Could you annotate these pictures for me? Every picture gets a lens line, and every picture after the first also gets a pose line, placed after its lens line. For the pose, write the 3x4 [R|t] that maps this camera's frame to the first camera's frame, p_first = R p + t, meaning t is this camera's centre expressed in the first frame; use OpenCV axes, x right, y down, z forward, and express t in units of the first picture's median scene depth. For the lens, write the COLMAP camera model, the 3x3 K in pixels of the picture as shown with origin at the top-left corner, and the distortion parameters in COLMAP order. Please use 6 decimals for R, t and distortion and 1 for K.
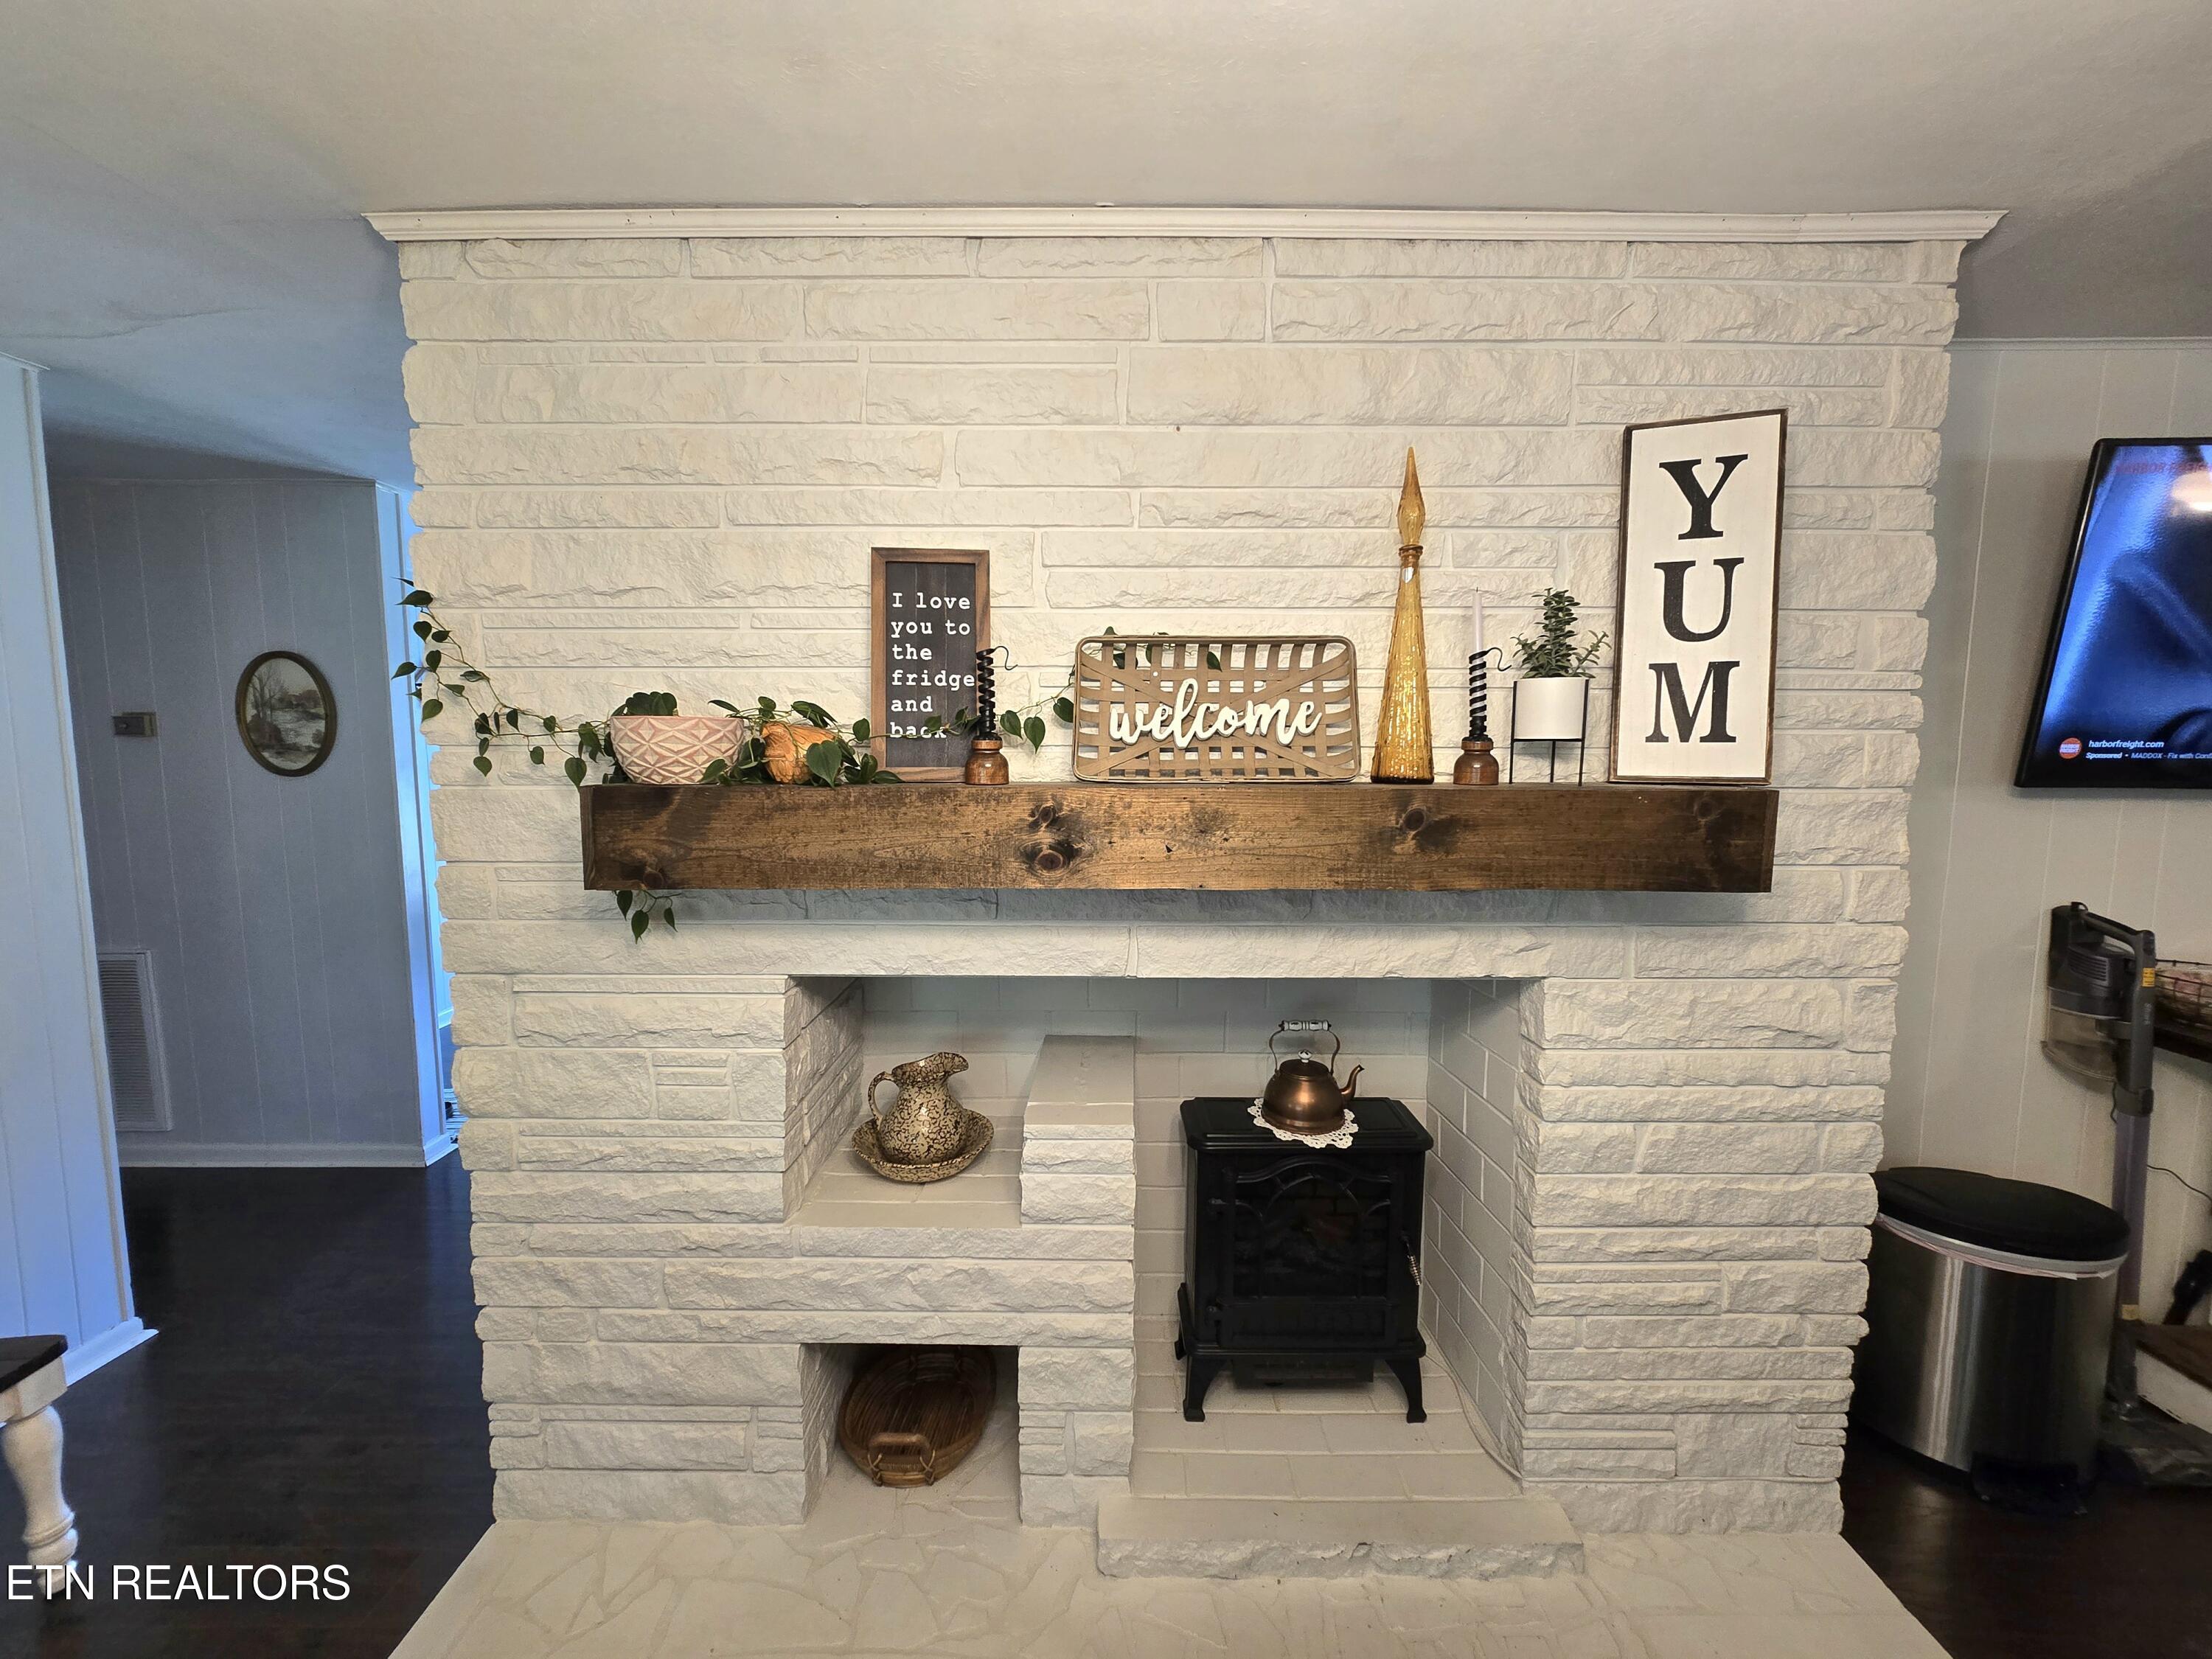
lens RADIAL K [[898.3, 0, 1106.0], [0, 898.3, 829.5], [0, 0, 1]] dist [-0.001990, 0.000114]
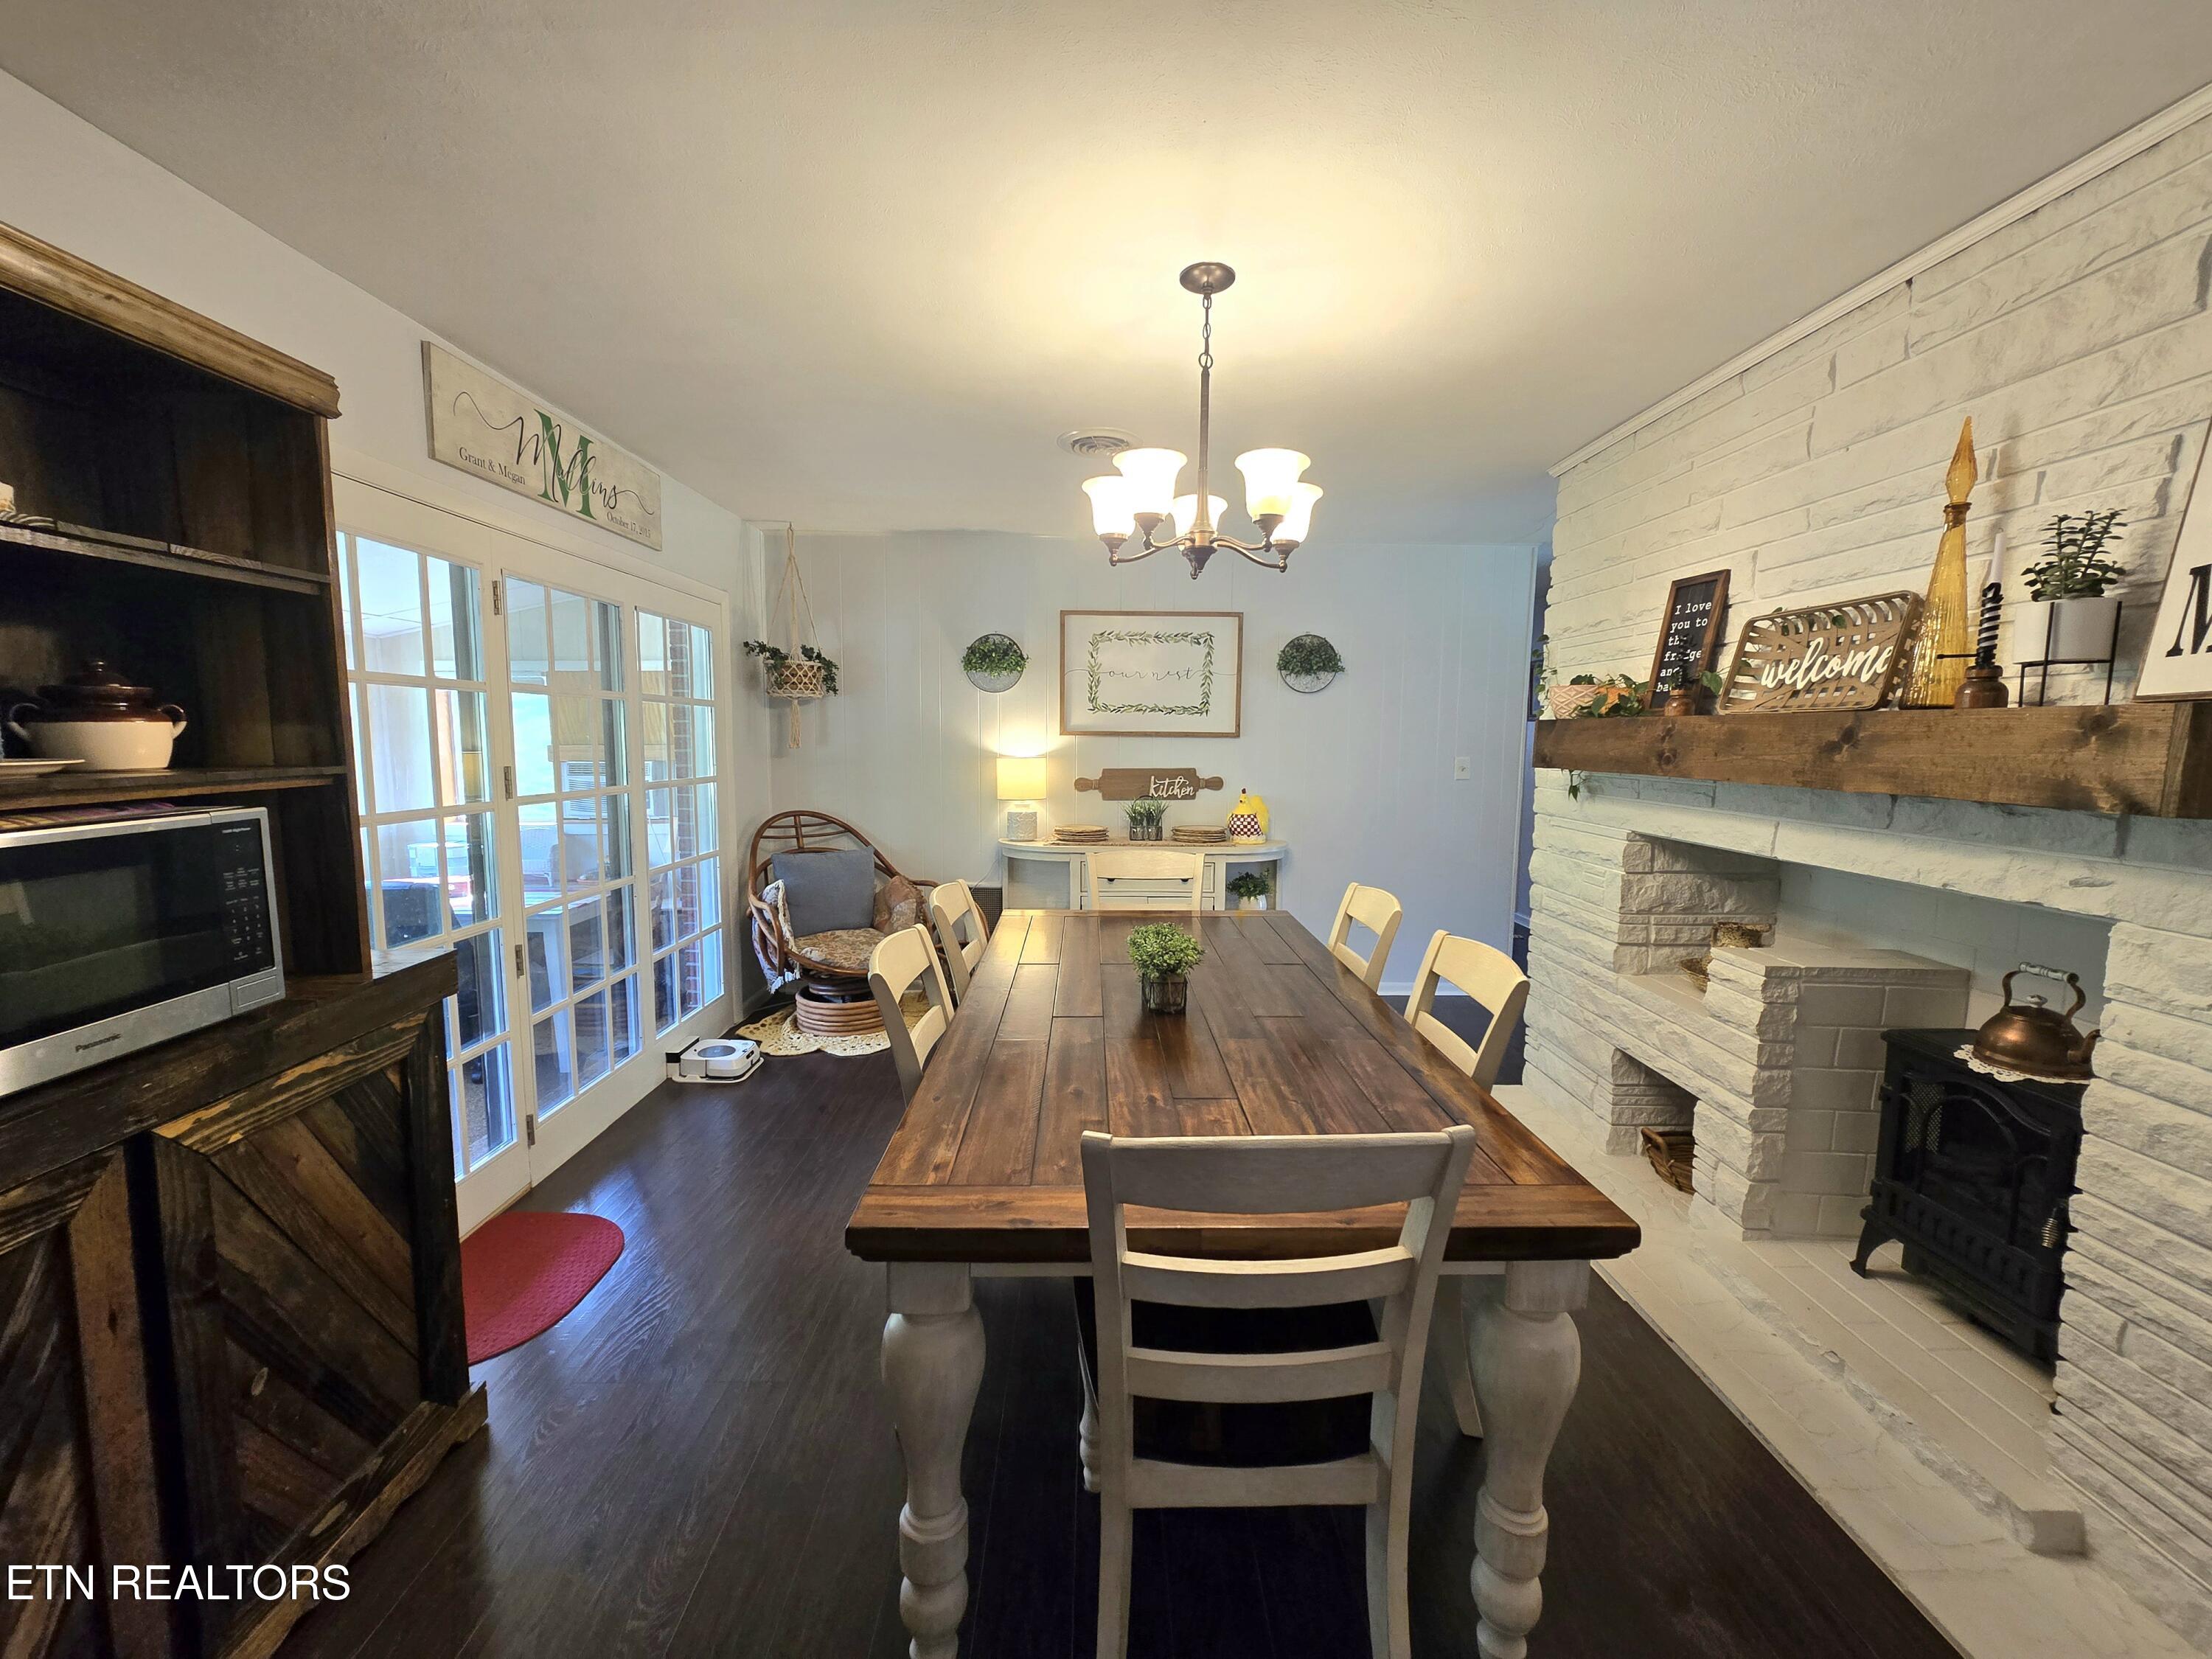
lens RADIAL K [[898.3, 0, 1106.0], [0, 898.3, 829.5], [0, 0, 1]] dist [-0.001990, 0.000114]
pose [[0.014590, 0.105330, -0.994330, 1.457058], [-0.107167, 0.988873, 0.103179, 0.093256], [0.994134, 0.105054, 0.025715, -0.070841]]
